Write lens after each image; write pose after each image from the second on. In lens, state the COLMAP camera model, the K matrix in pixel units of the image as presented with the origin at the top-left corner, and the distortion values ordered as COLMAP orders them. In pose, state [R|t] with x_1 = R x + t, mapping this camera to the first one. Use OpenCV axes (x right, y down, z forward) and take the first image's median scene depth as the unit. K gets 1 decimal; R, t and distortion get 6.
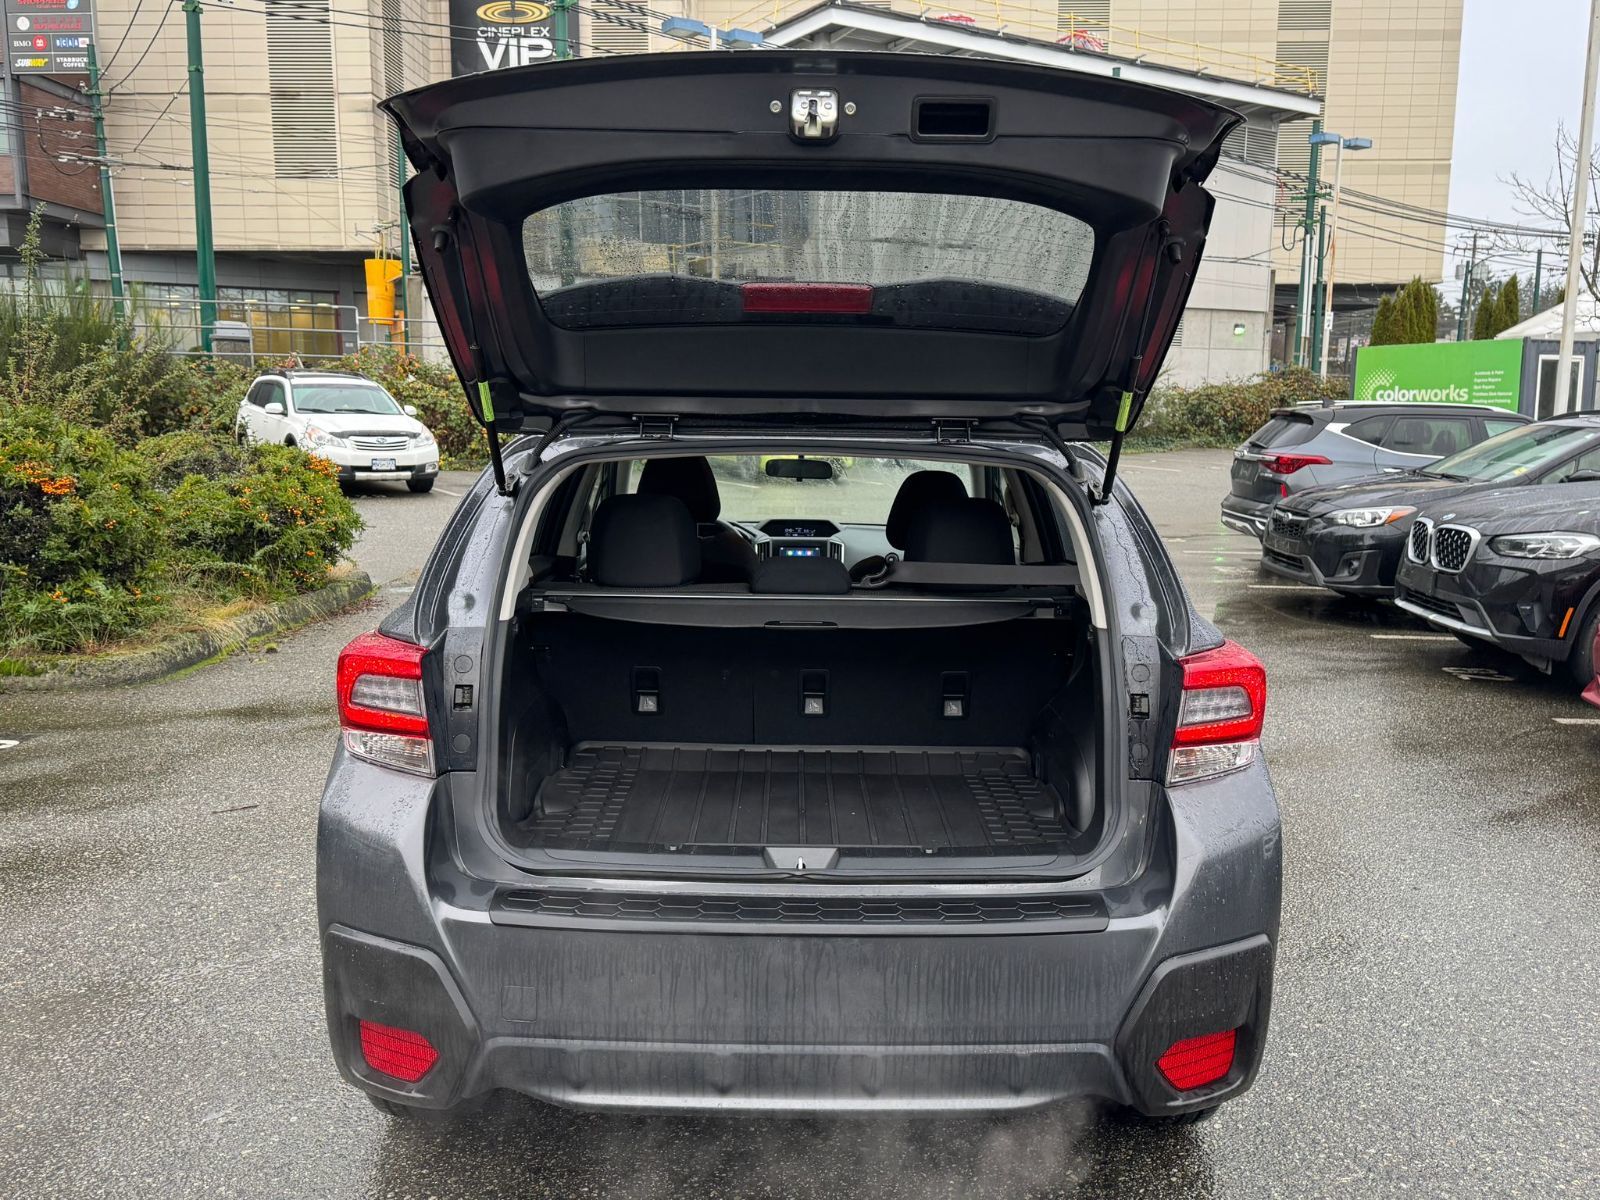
lens RADIAL K [[1335.7, 0, 809.0], [0, 1335.7, 604.1], [0, 0, 1]] dist [0.050869, -0.076990]
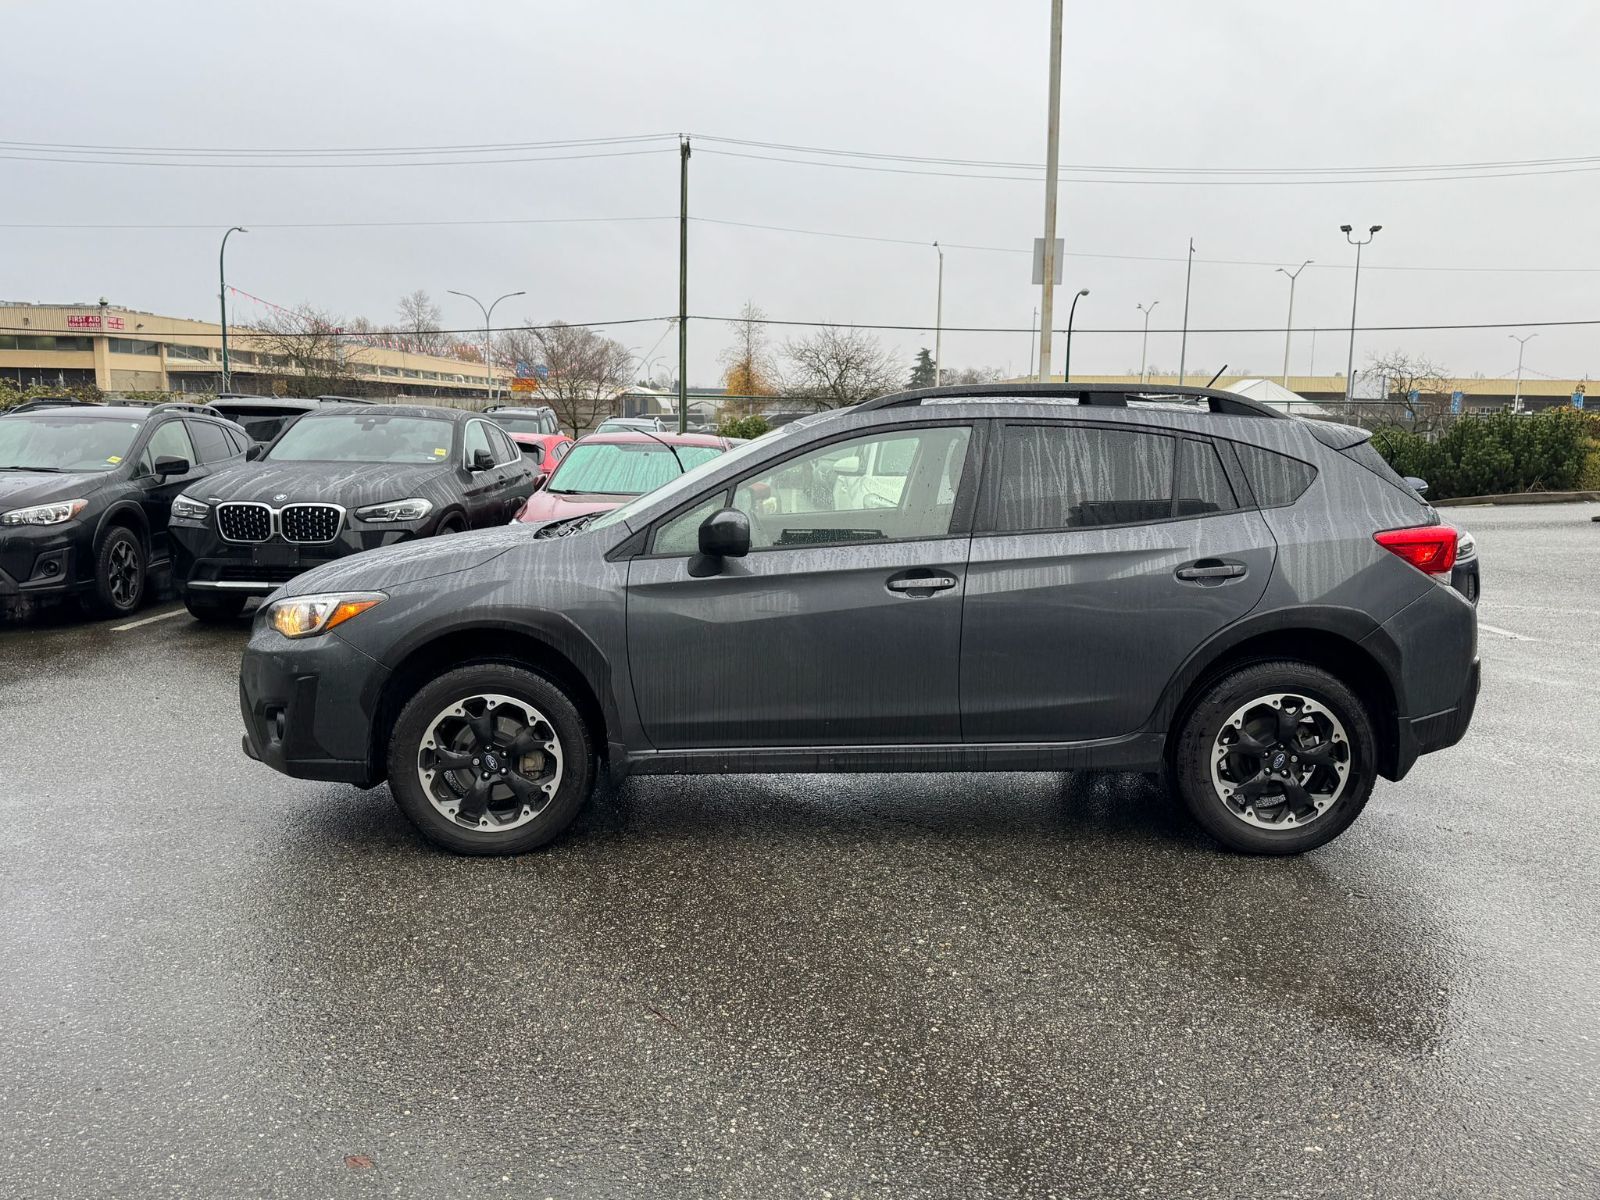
lens RADIAL K [[1349.0, 0, 800.0], [0, 1349.0, 600.0], [0, 0, 1]] dist [0.085582, -0.165249]
pose [[-0.012278, -0.146791, 0.989091, -0.517053], [0.140403, 0.979113, 0.147053, -0.066272], [-0.990018, 0.140677, 0.008589, 0.430201]]
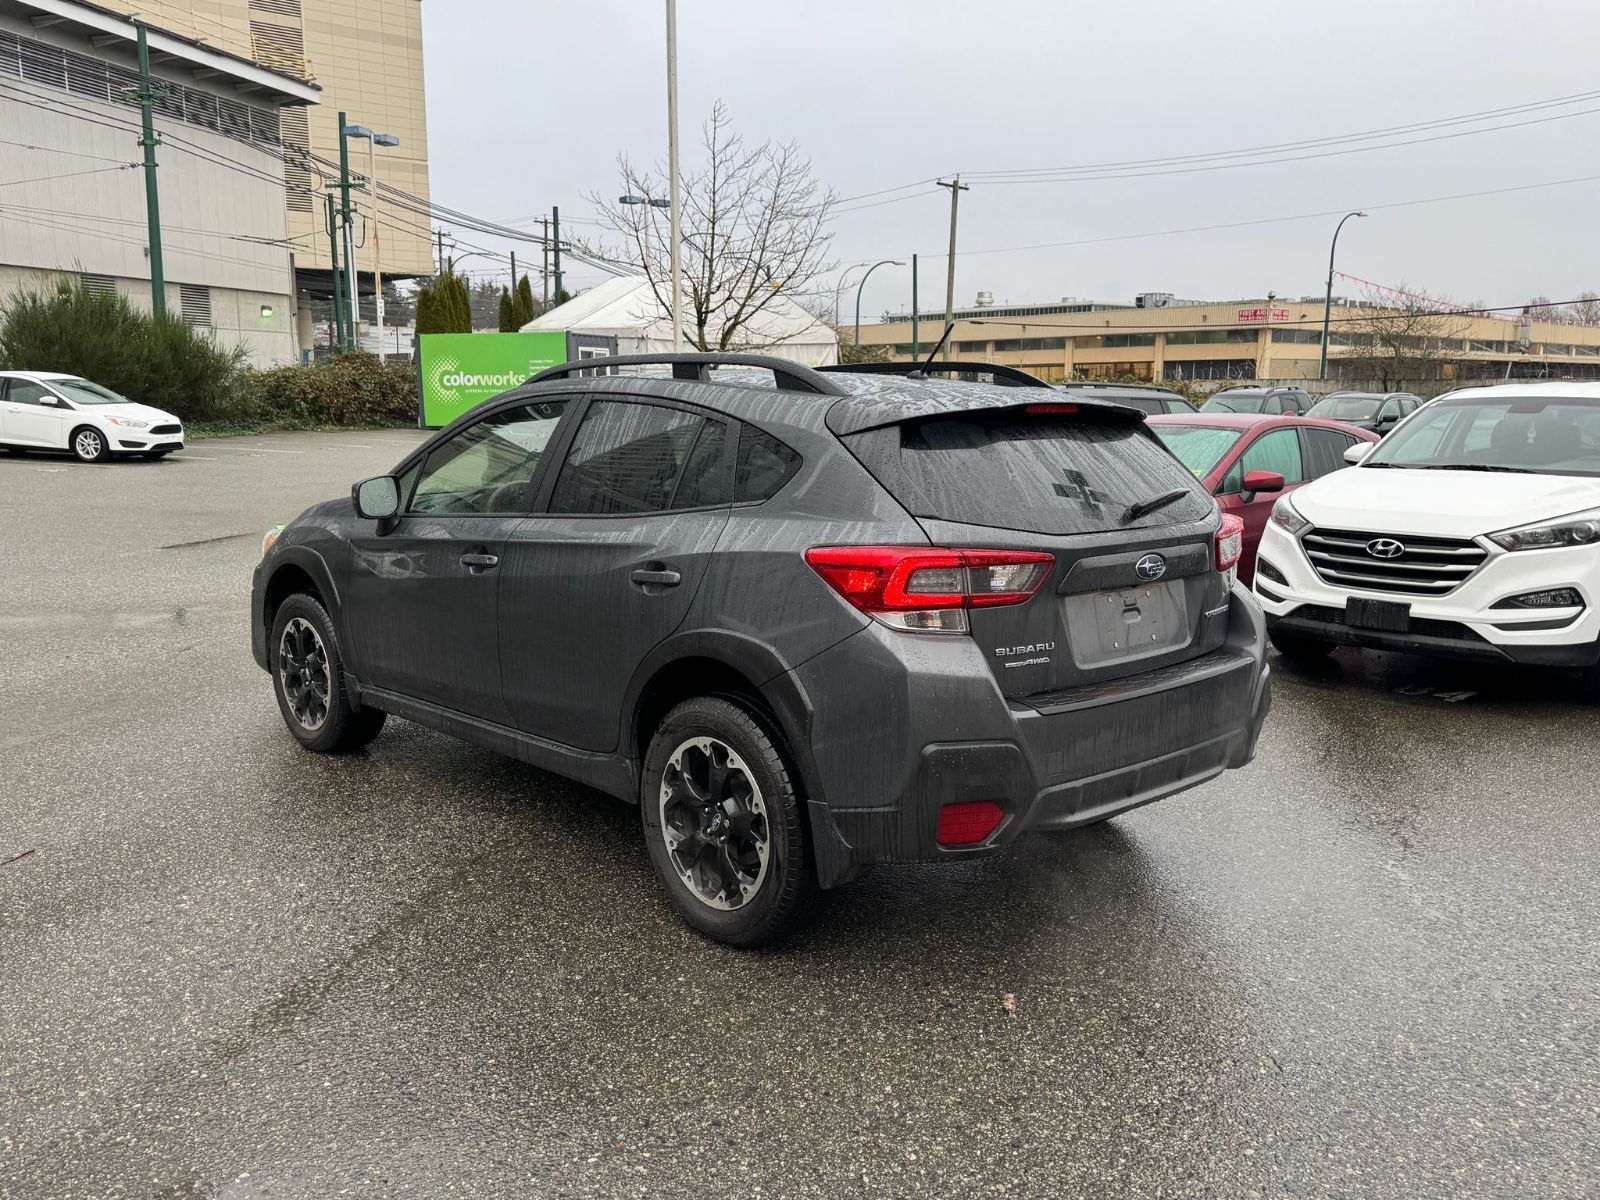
lens RADIAL K [[1302.6, 0, 800.0], [0, 1302.6, 600.0], [0, 0, 1]] dist [0.191928, -0.281504]
pose [[0.744433, -0.111271, 0.658361, -0.288478], [0.104671, 0.993273, 0.049520, 0.000714], [-0.659442, 0.032047, 0.751072, 0.009077]]
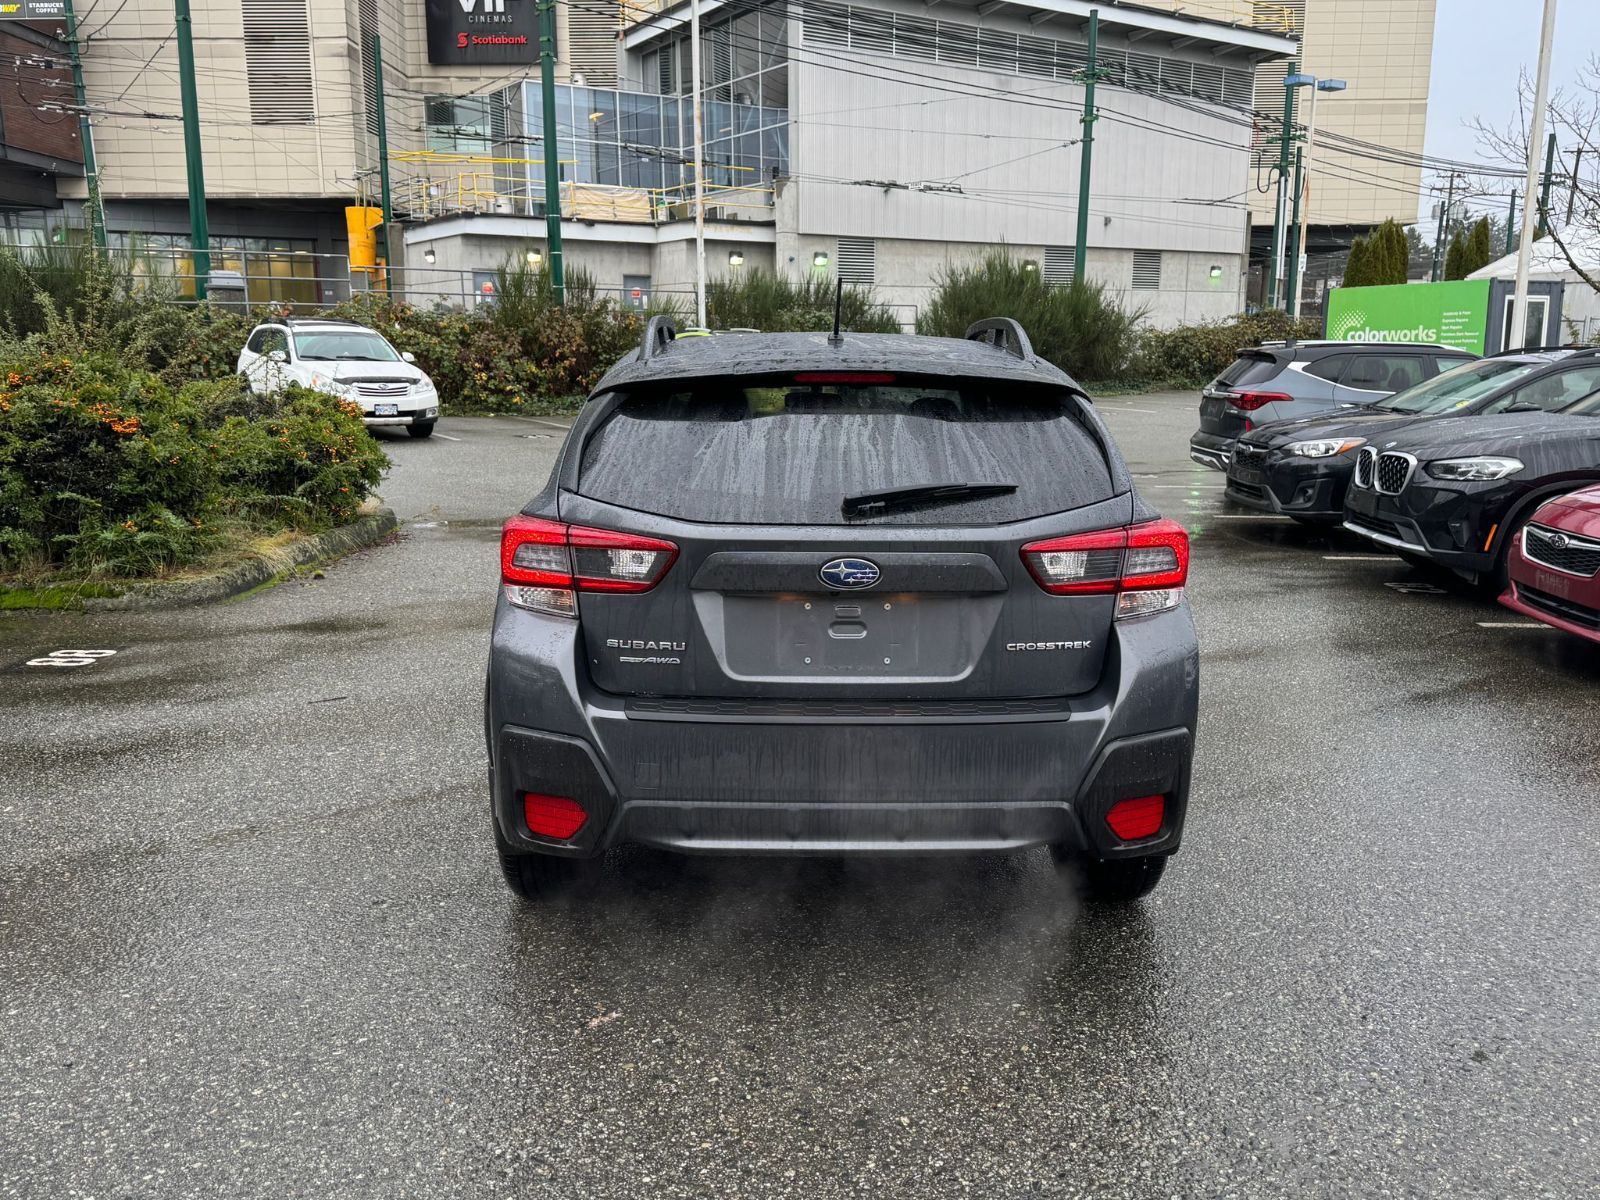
lens RADIAL K [[1337.4, 0, 803.8], [0, 1337.4, 608.5], [0, 0, 1]] dist [0.056862, -0.087809]
pose [[0.999889, -0.009353, 0.011628, -0.013967], [0.008858, 0.999079, 0.041986, 0.013952], [-0.012010, -0.041878, 0.999051, -0.077038]]
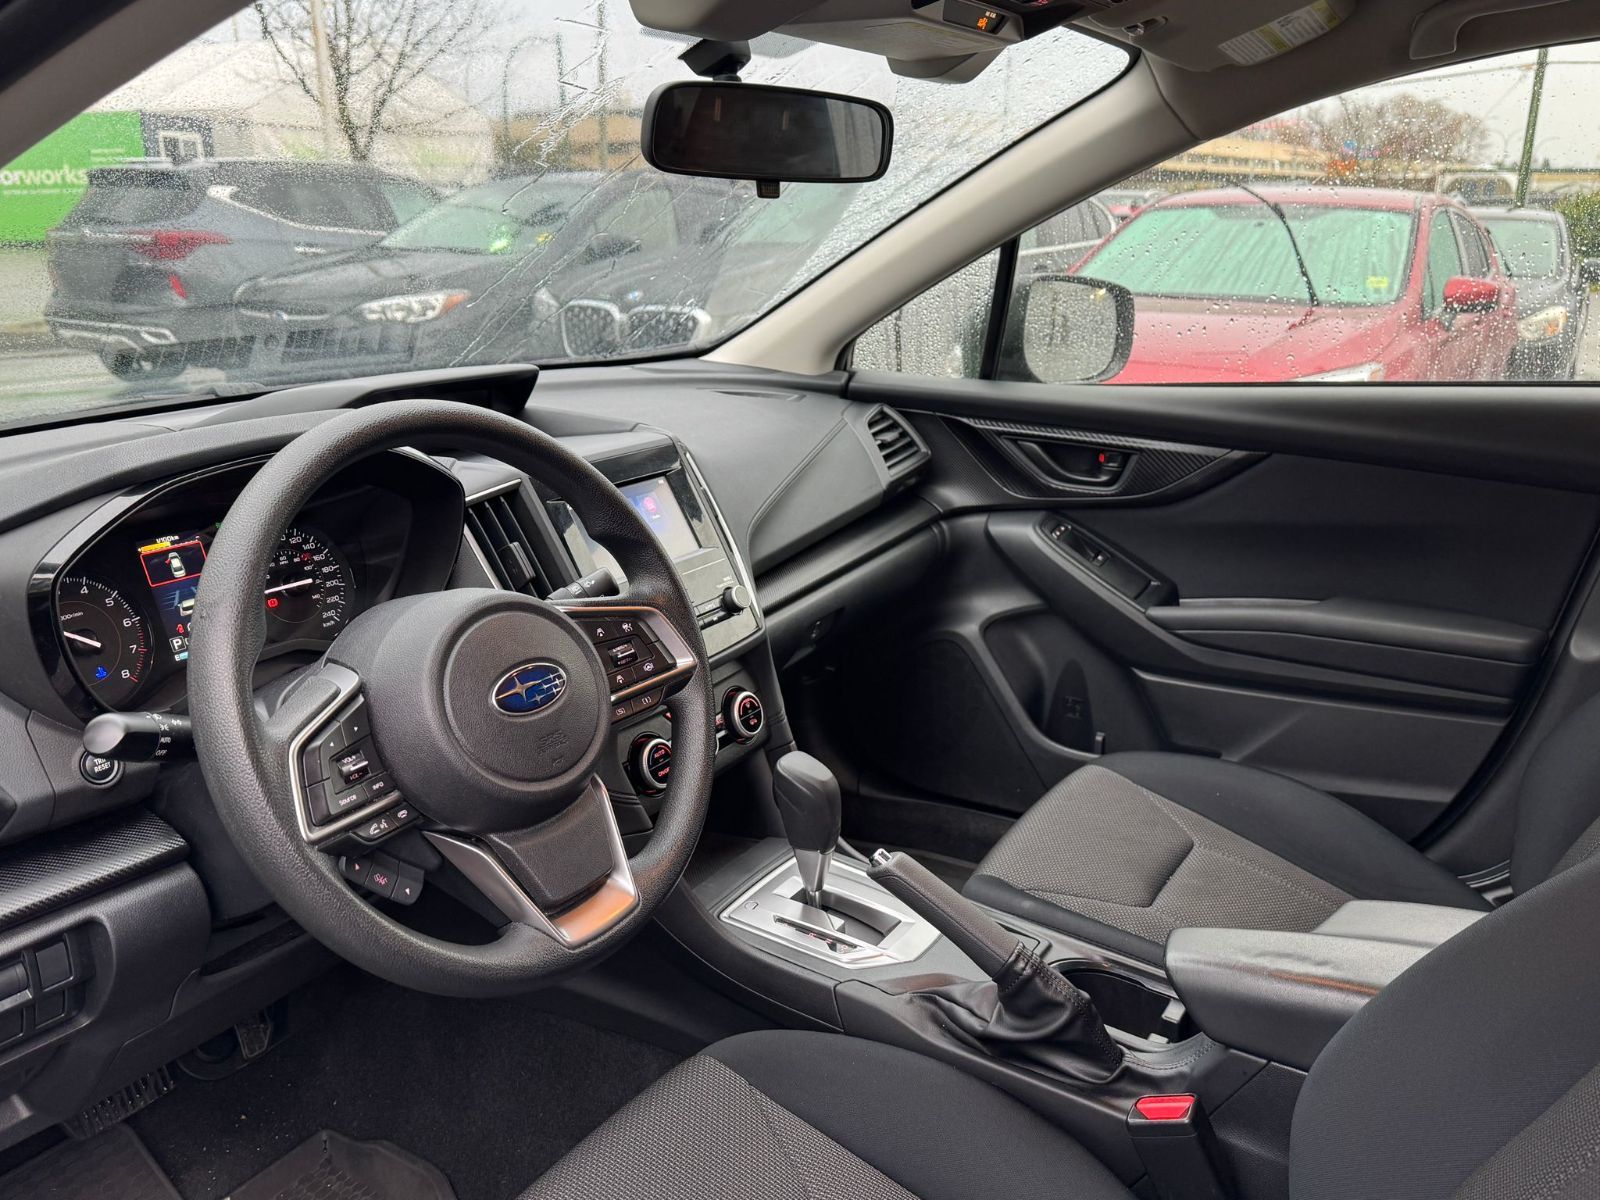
lens RADIAL K [[1337.4, 0, 803.8], [0, 1337.4, 608.5], [0, 0, 1]] dist [0.056862, -0.087809]
pose [[0.537836, -0.252471, 0.804357, -0.092519], [0.133163, 0.967569, 0.214659, -0.032452], [-0.832466, -0.008341, 0.554013, 0.382073]]
